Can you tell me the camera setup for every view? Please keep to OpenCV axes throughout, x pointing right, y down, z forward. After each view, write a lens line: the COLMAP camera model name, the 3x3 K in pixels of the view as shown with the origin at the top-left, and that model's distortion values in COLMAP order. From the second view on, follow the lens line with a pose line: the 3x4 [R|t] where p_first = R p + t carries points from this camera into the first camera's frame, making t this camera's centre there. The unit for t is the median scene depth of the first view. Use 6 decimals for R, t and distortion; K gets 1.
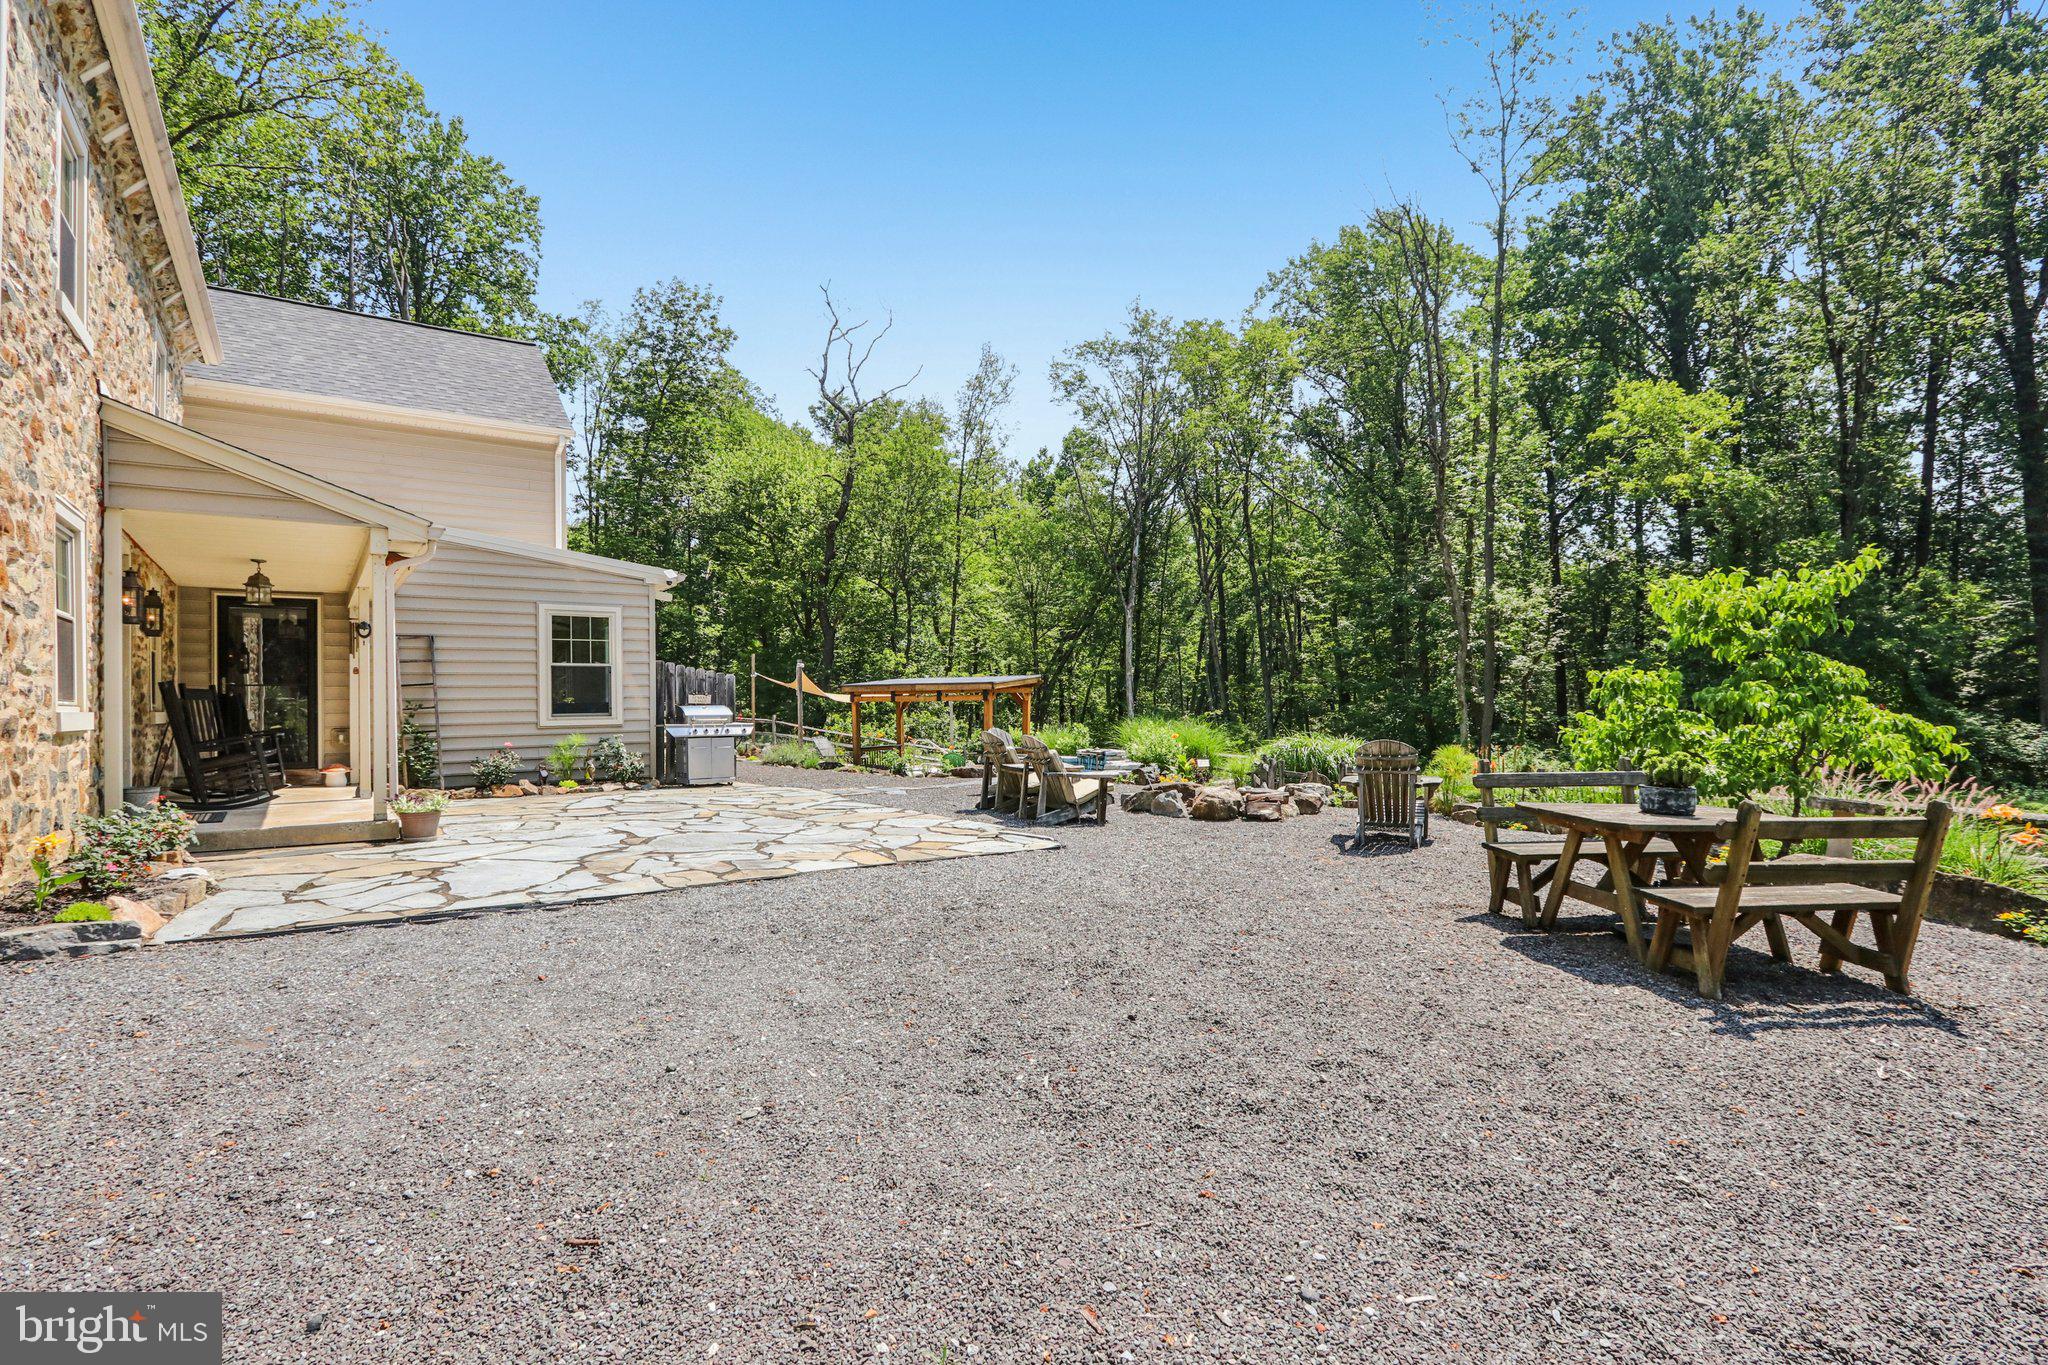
lens RADIAL K [[966.7, 0, 1022.7], [0, 966.7, 690.1], [0, 0, 1]] dist [-0.000766, -0.000031]
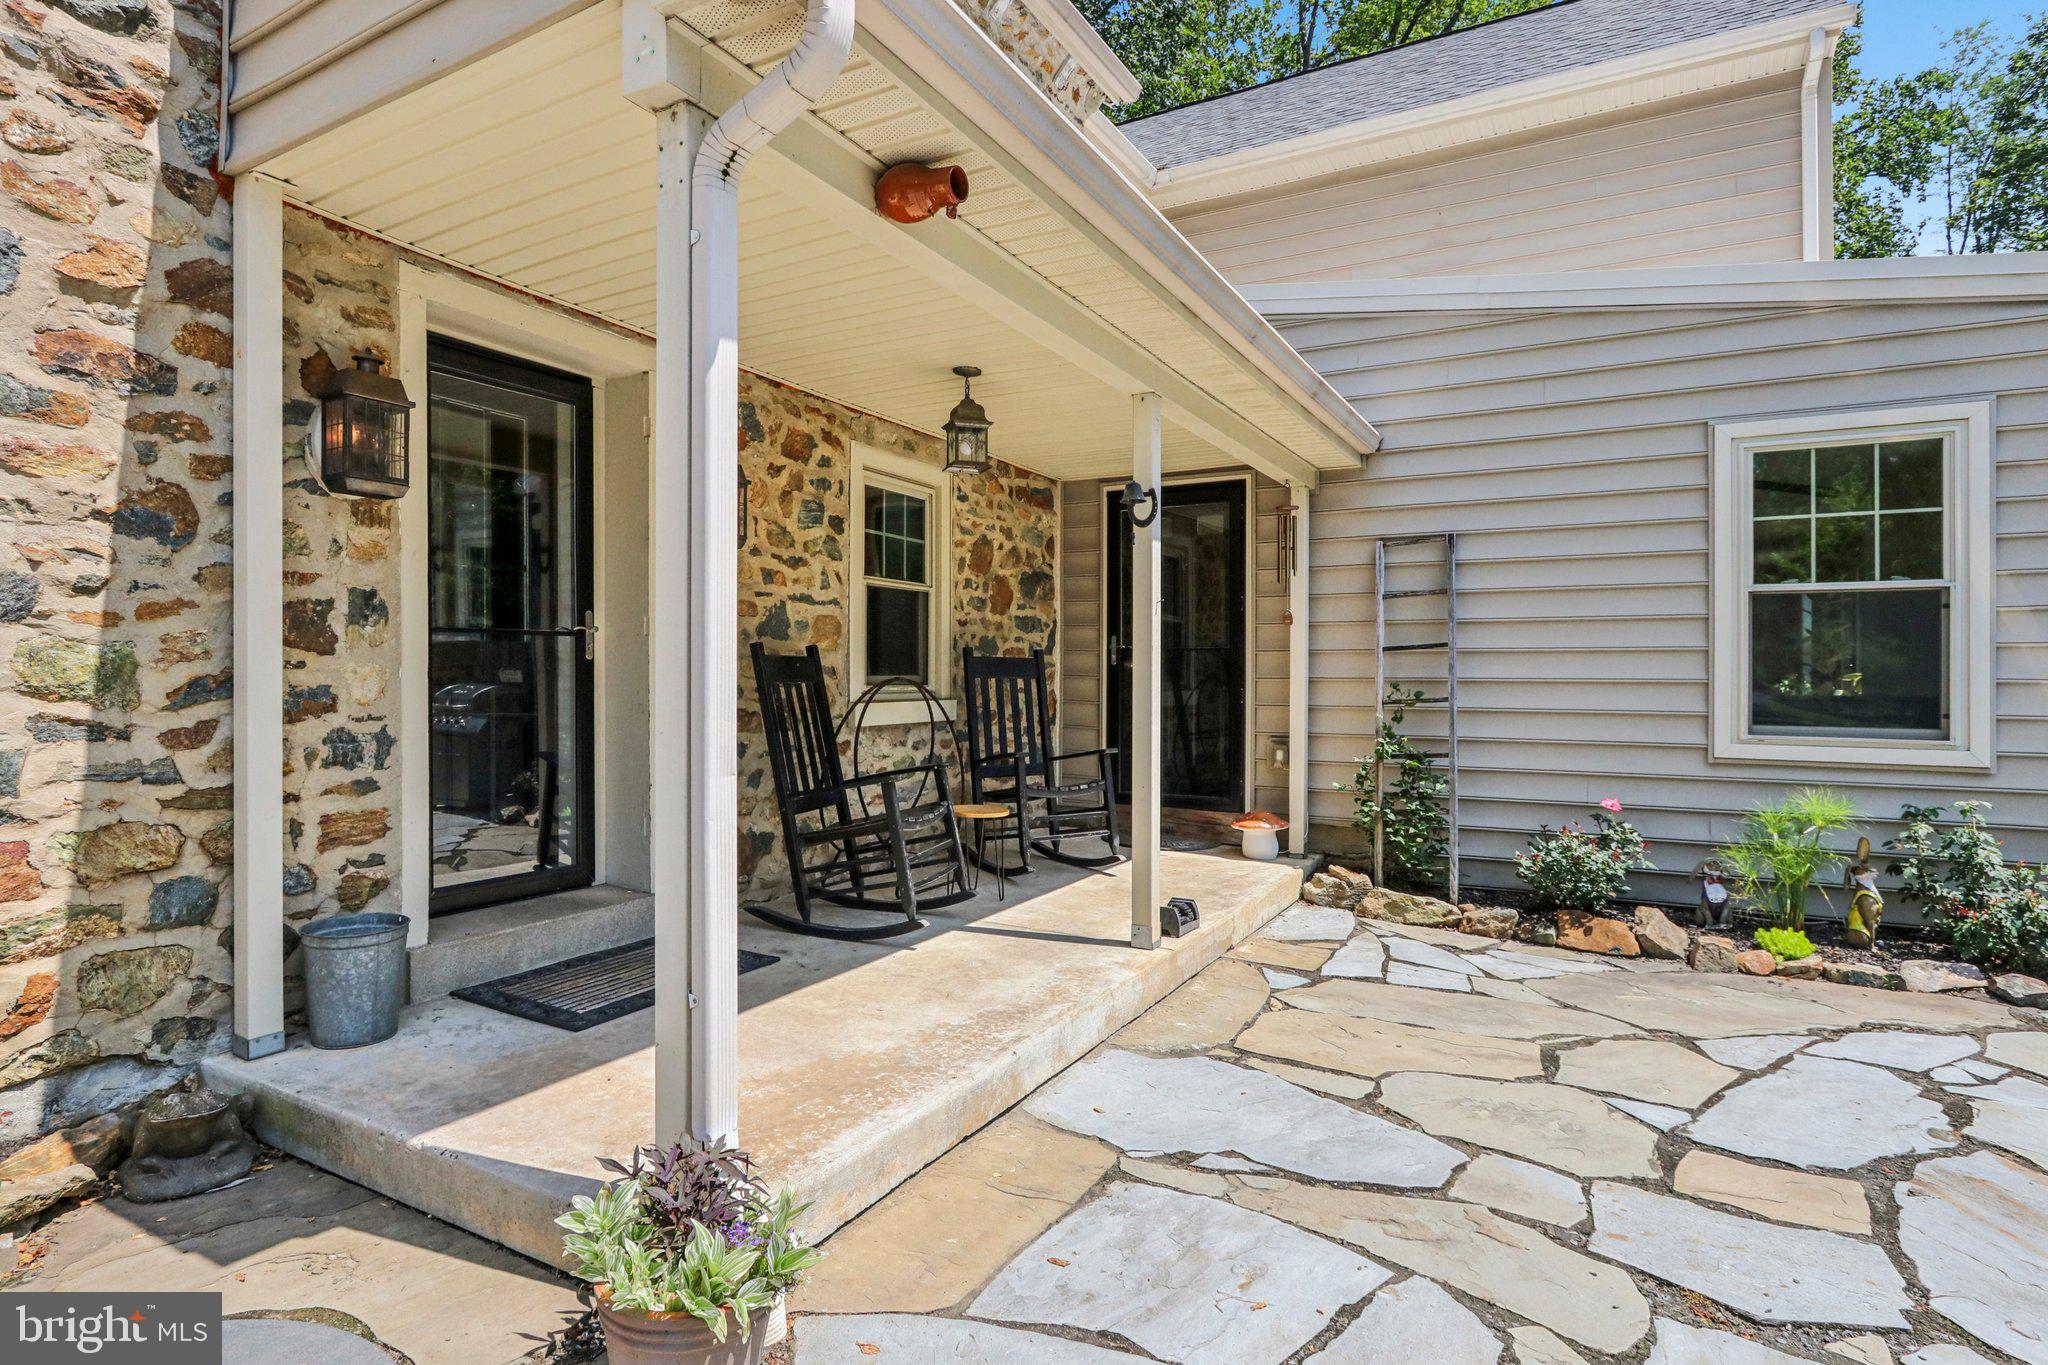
lens RADIAL K [[1100.8, 0, 1022.2], [0, 1100.8, 671.3], [0, 0, 1]] dist [0.002630, 0.000414]
pose [[0.430703, 0.015597, -0.902359, -0.242550], [0.004866, 0.999796, 0.019604, -0.004853], [0.902481, -0.012835, 0.430539, 0.603000]]
